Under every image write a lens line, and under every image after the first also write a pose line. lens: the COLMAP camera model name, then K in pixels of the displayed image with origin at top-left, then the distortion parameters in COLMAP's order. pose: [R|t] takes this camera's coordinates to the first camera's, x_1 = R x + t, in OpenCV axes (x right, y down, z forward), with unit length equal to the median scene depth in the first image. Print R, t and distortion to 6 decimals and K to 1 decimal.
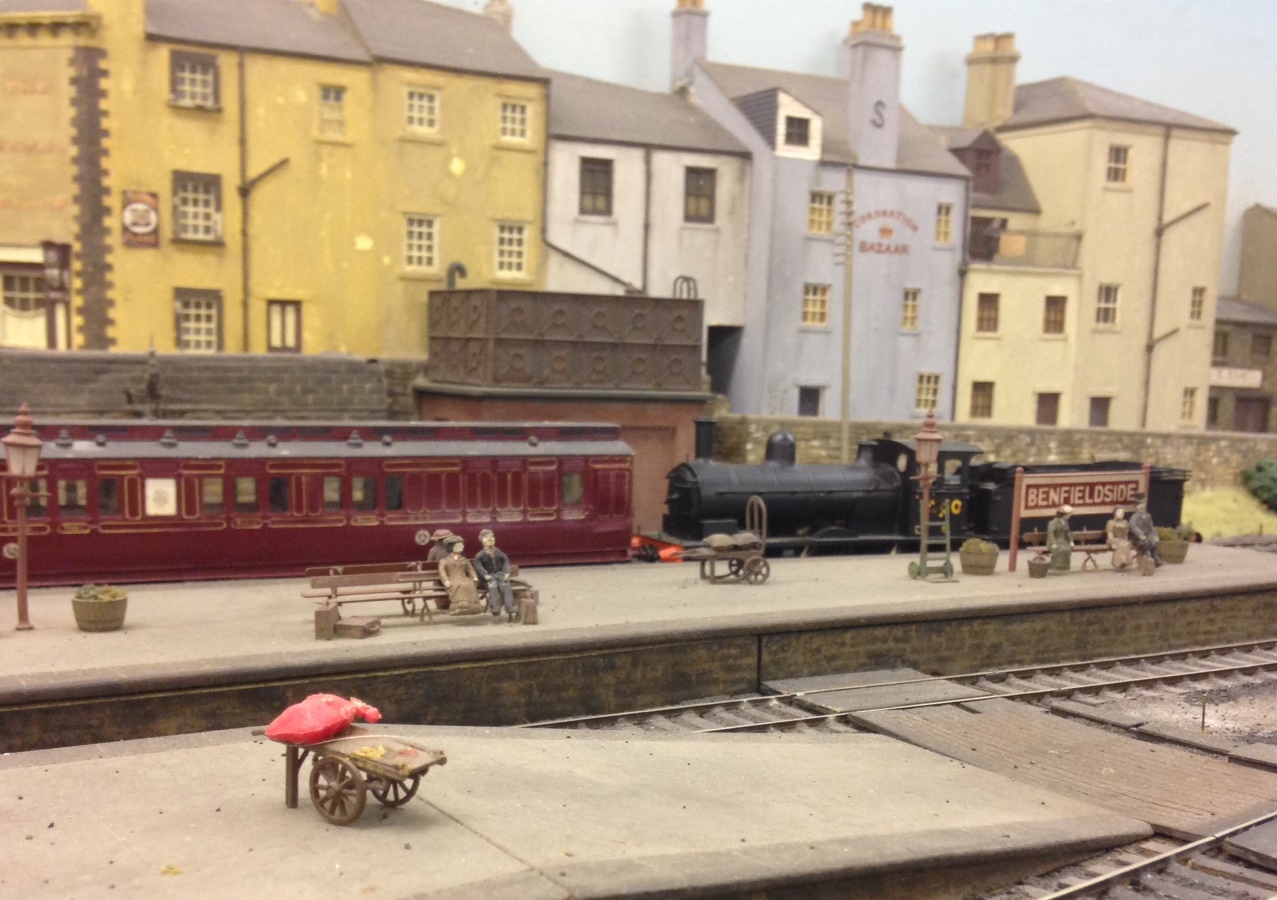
lens RADIAL K [[1576.4, 0, 603.6], [0, 1576.4, 569.2], [0, 0, 1]] dist [0.216056, -0.436091]
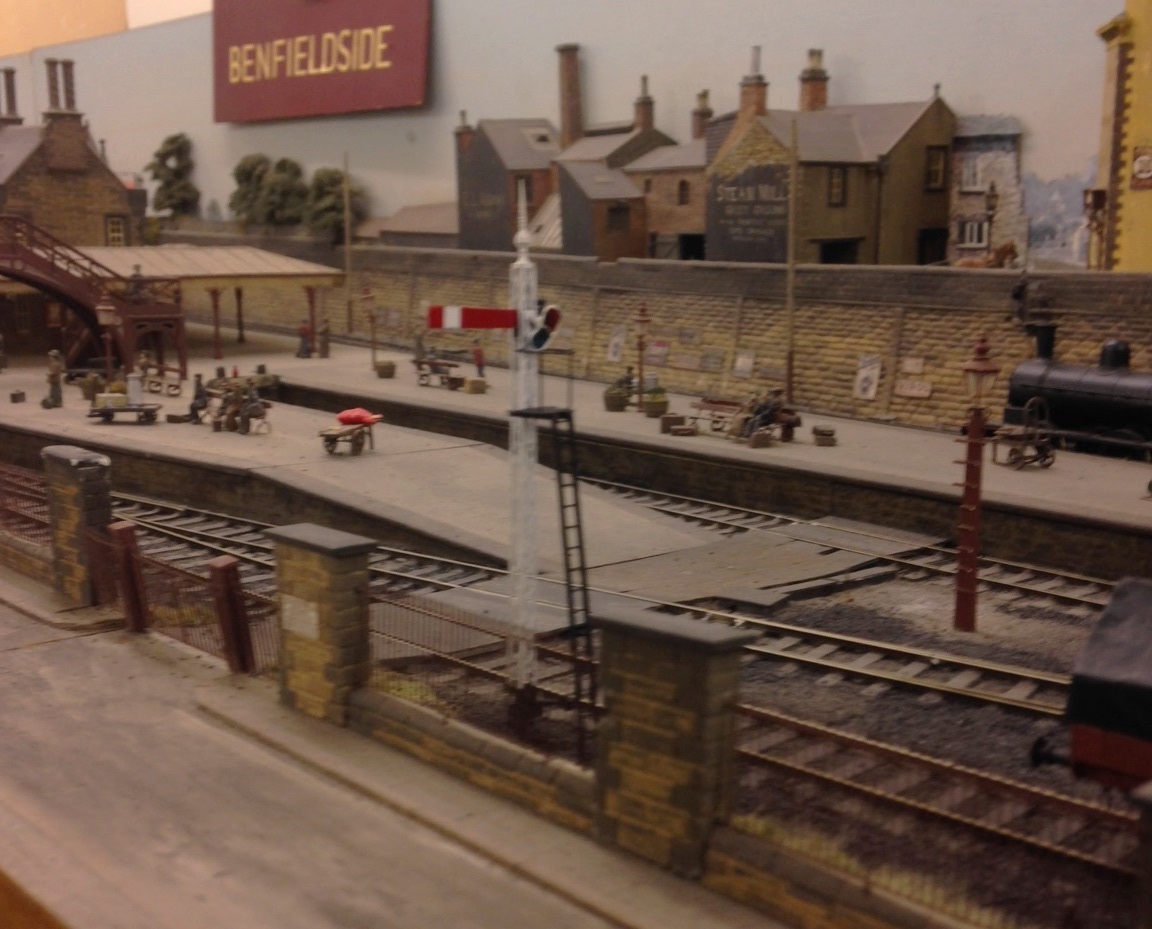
lens RADIAL K [[1484.3, 0, 588.2], [0, 1484.3, 487.6], [0, 0, 1]] dist [0.178441, -0.390370]
pose [[0.178764, 0.152483, -0.972004, 0.844162], [-0.135765, 0.982290, 0.129127, -0.058988], [0.974480, 0.108881, 0.196300, 0.342517]]
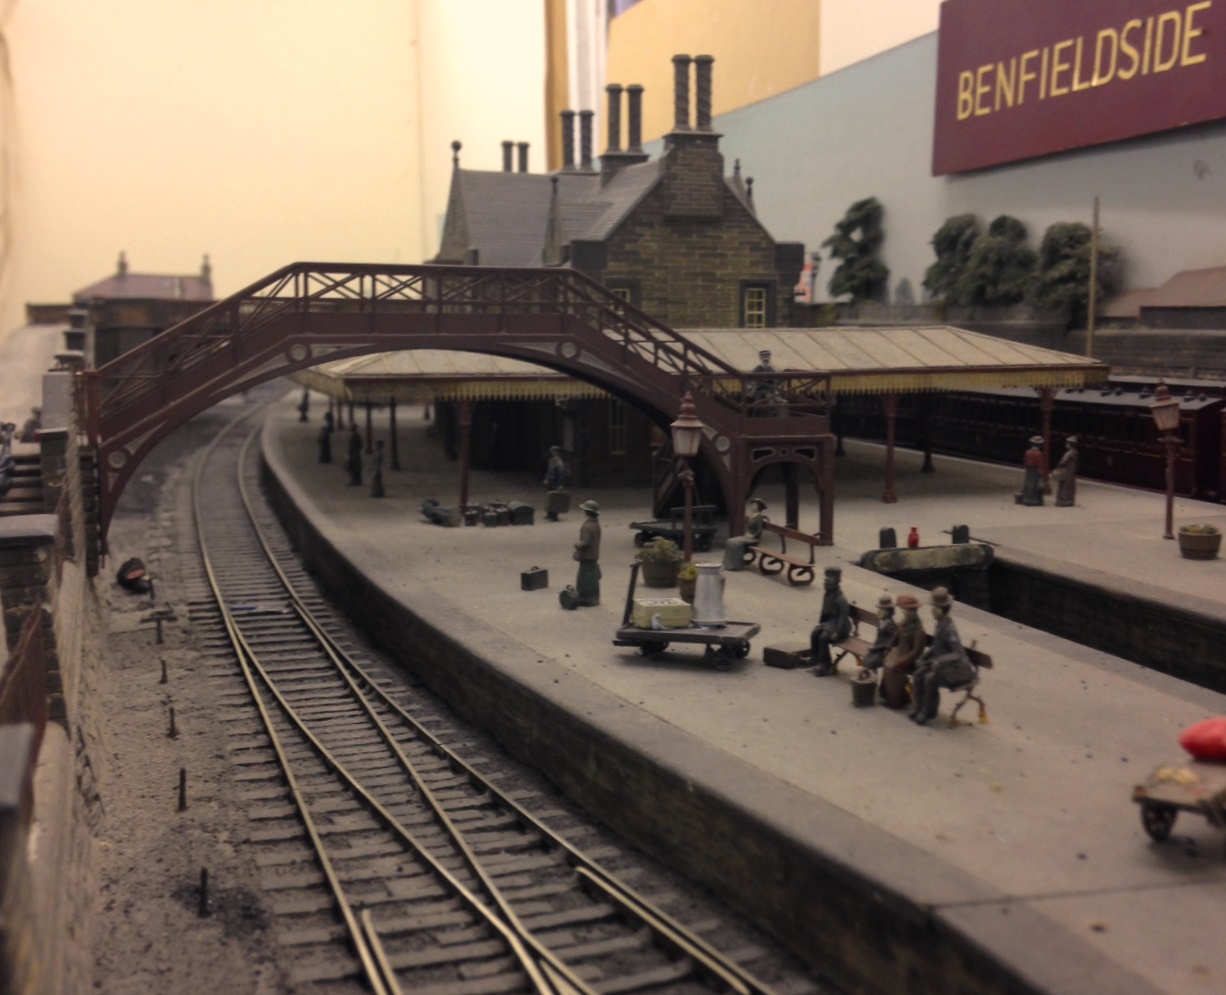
lens RADIAL K [[1565.9, 0, 612.9], [0, 1565.9, 512.6], [0, 0, 1]] dist [0.202891, -0.424679]
pose [[-0.241539, 0.096120, -0.965619, 0.289555], [-0.134415, 0.982176, 0.131391, -0.041180], [0.961037, 0.161530, -0.224314, 0.318005]]
